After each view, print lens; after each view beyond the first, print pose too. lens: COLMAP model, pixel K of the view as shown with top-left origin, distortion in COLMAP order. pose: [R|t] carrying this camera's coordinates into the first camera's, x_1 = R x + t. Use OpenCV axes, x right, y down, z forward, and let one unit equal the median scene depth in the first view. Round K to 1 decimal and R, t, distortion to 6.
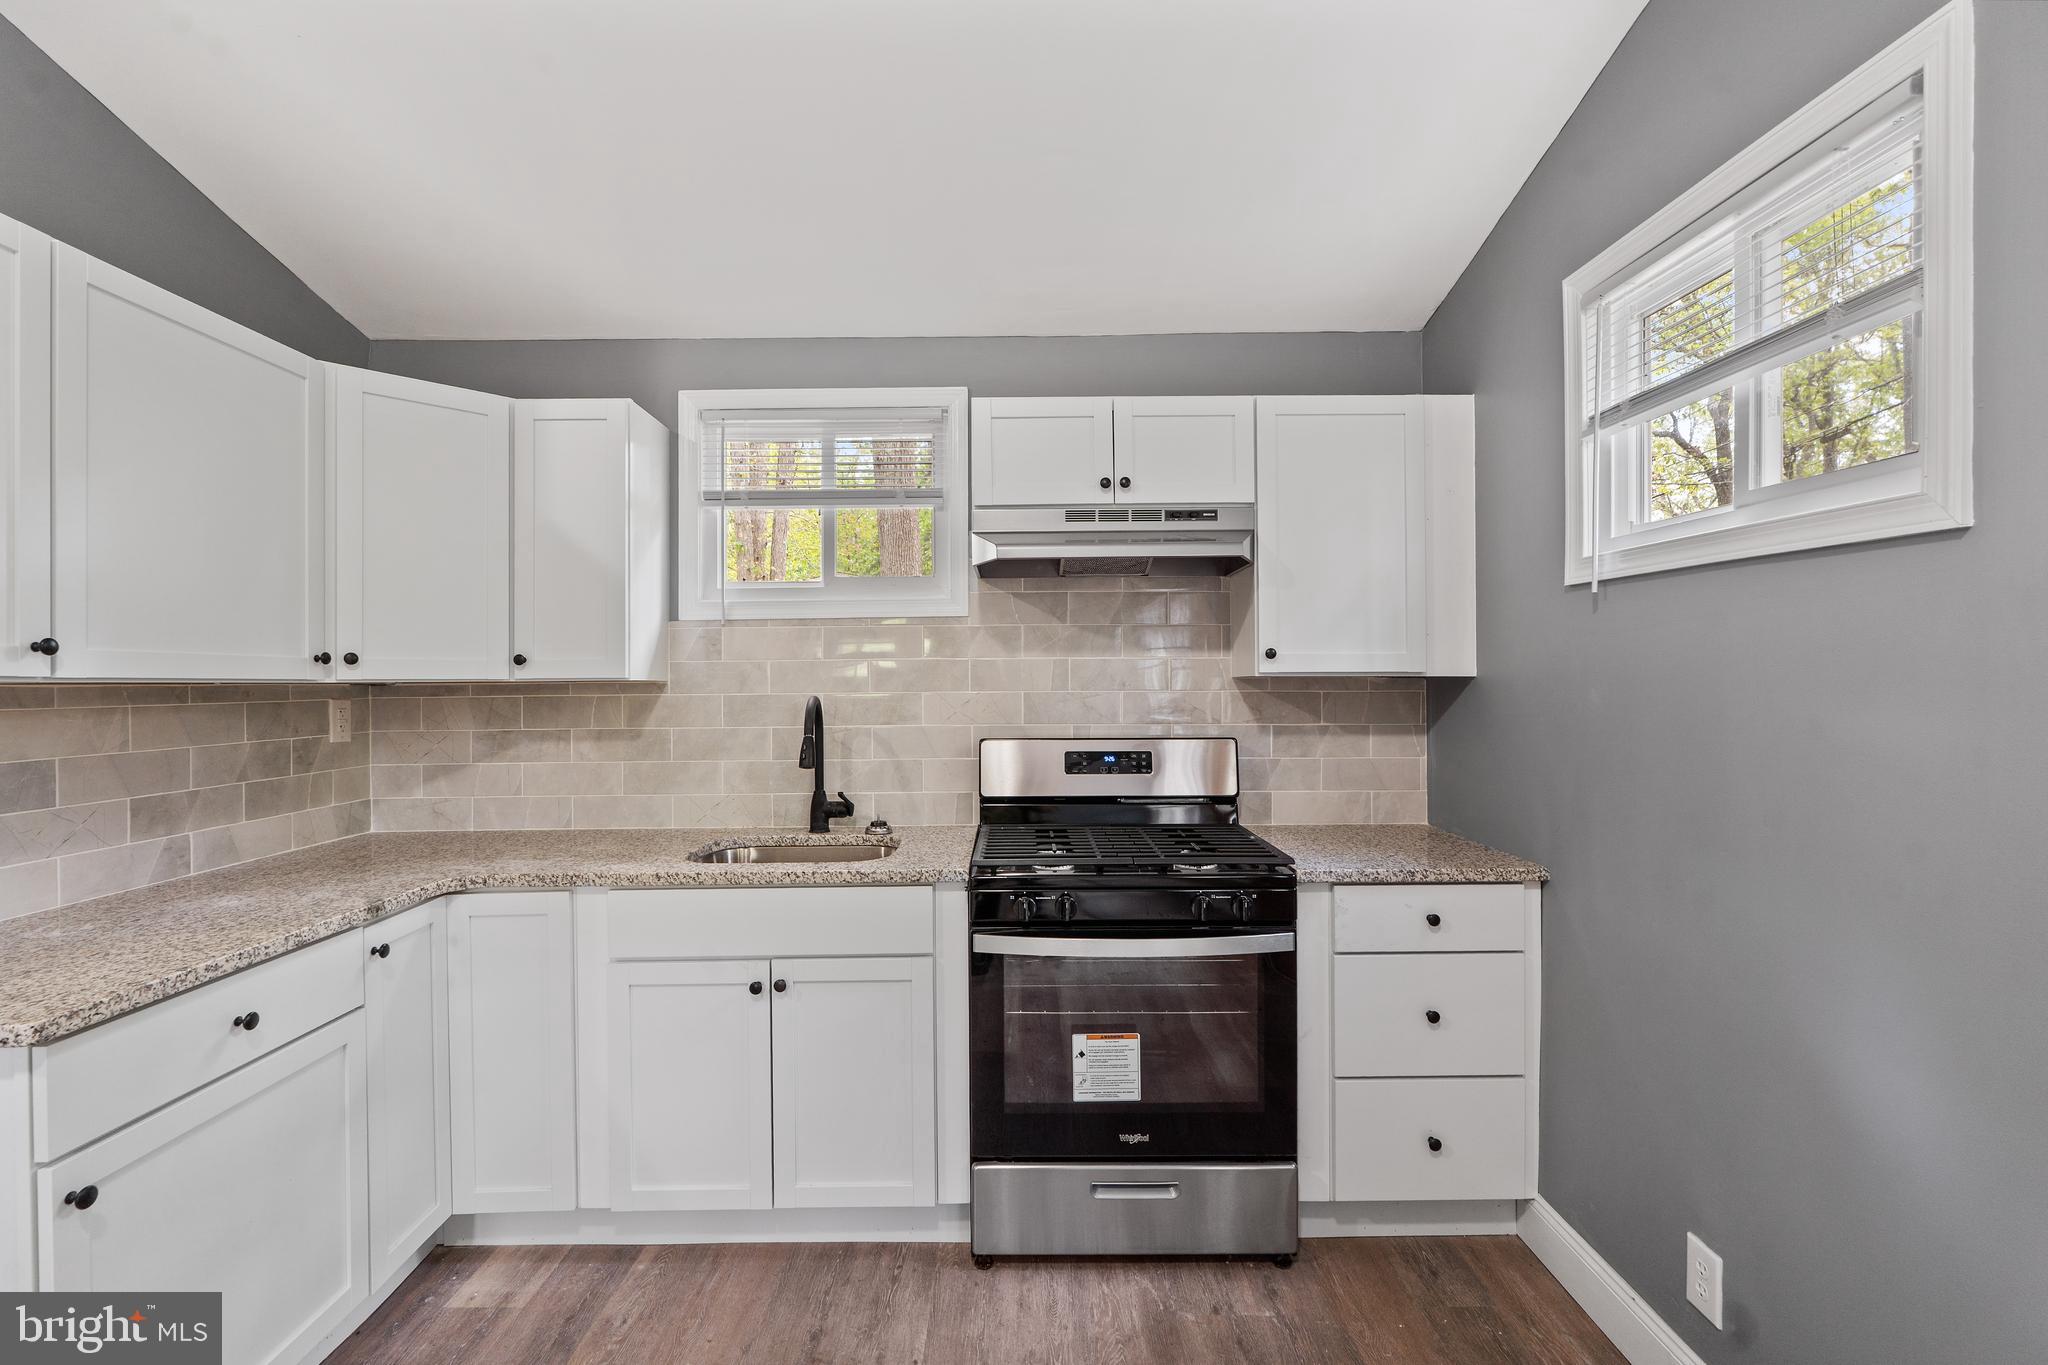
lens RADIAL K [[915.0, 0, 1022.4], [0, 915.0, 677.8], [0, 0, 1]] dist [-0.006766, 0.000284]
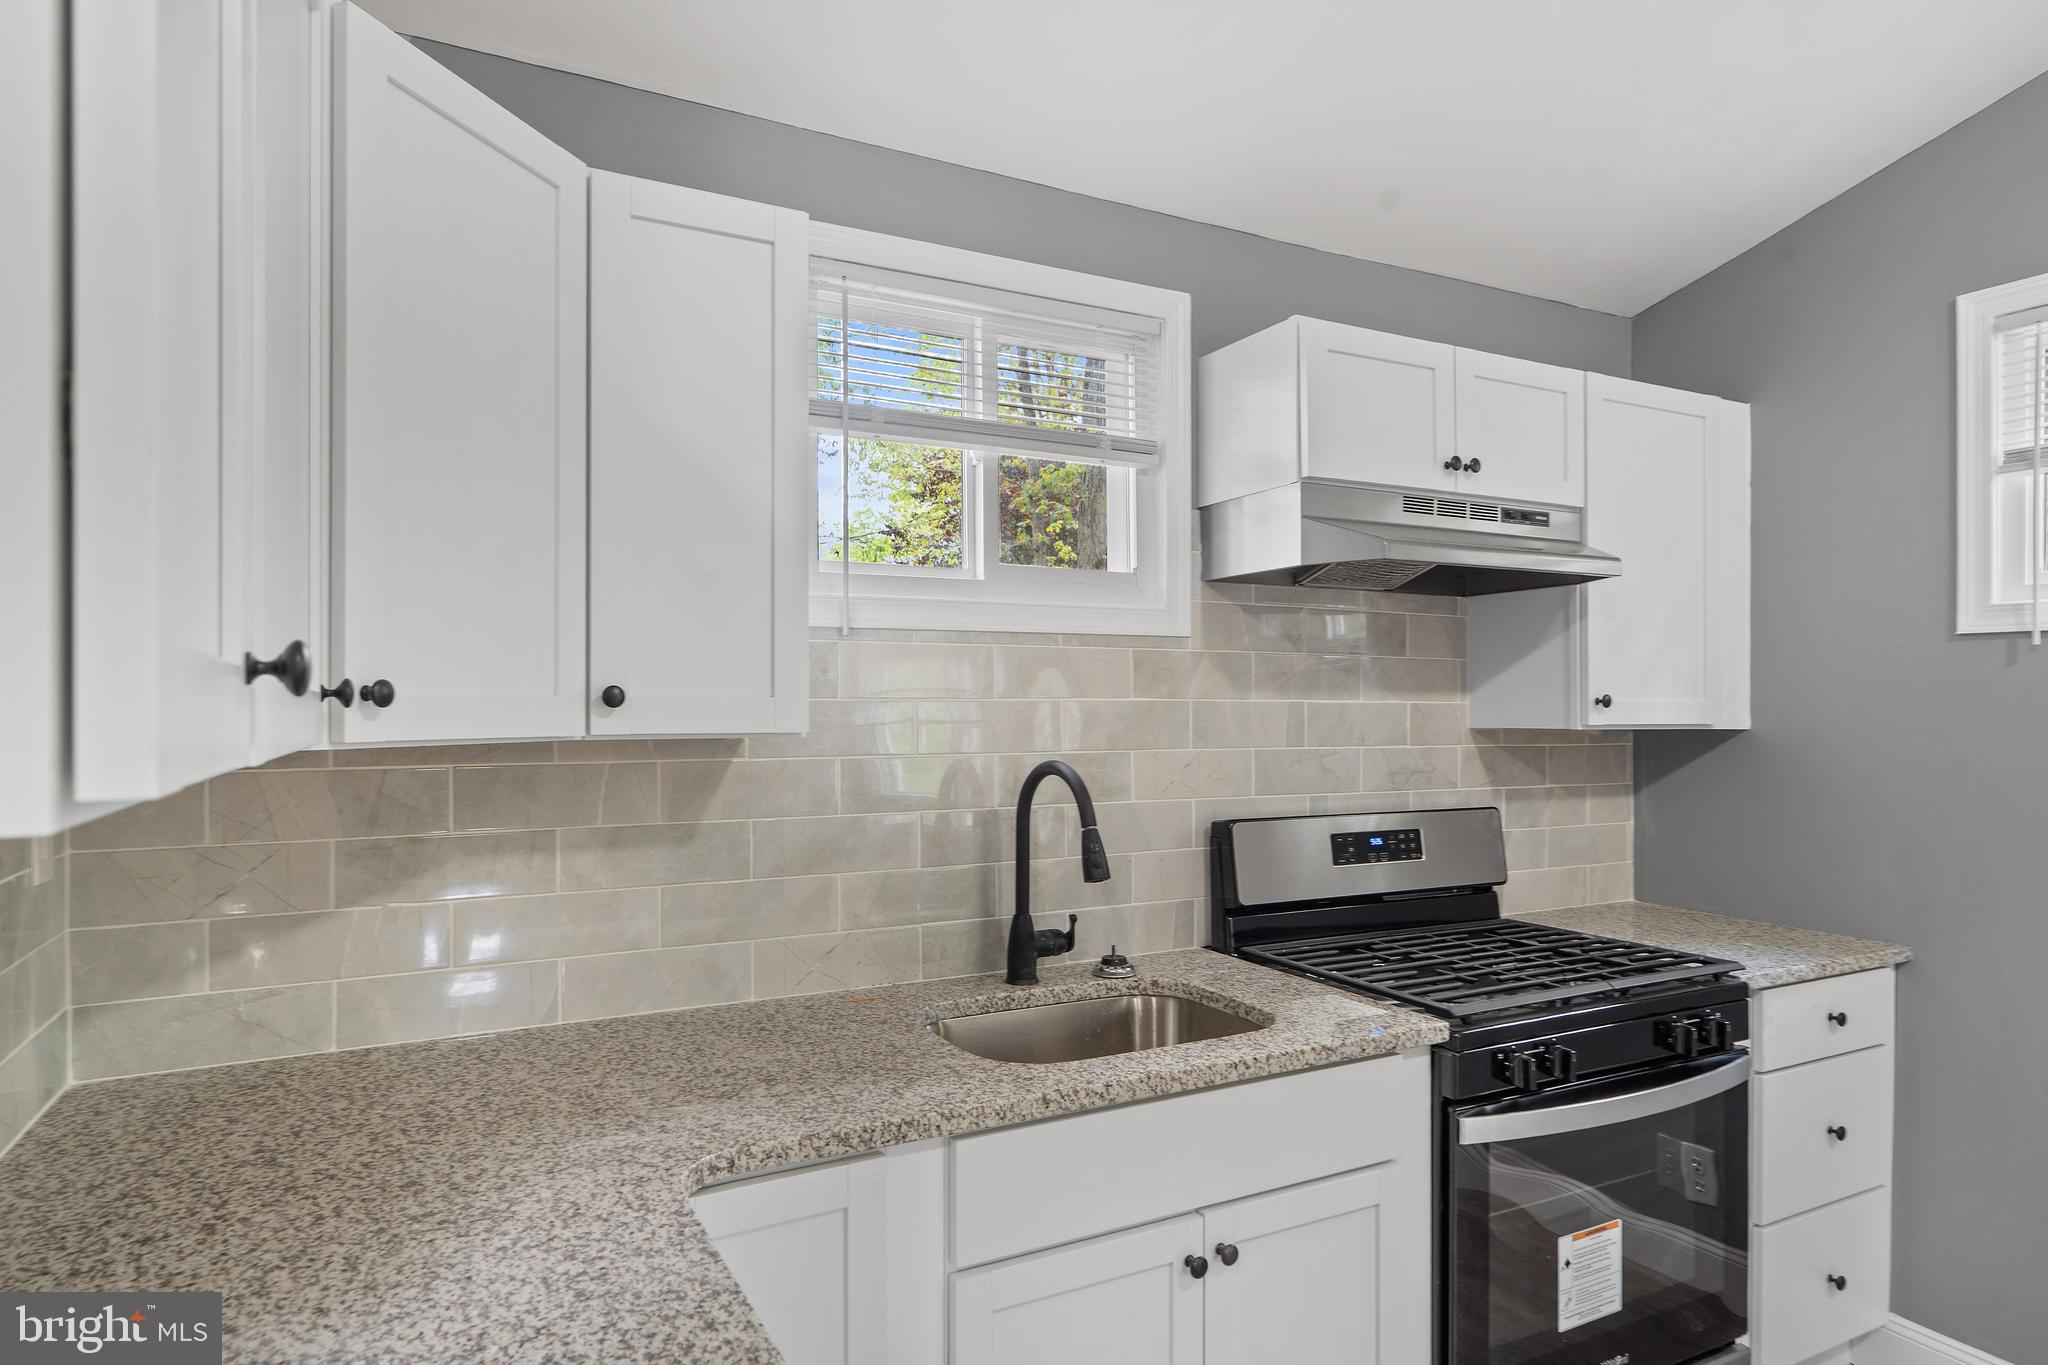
lens RADIAL K [[1188.4, 0, 1031.9], [0, 1188.4, 703.5], [0, 0, 1]] dist [0.000957, 0.000235]
pose [[0.884807, 0.010055, 0.465849, -0.643911], [-0.009234, 0.999949, -0.004045, -0.015634], [-0.465866, -0.000723, 0.884855, 0.323041]]
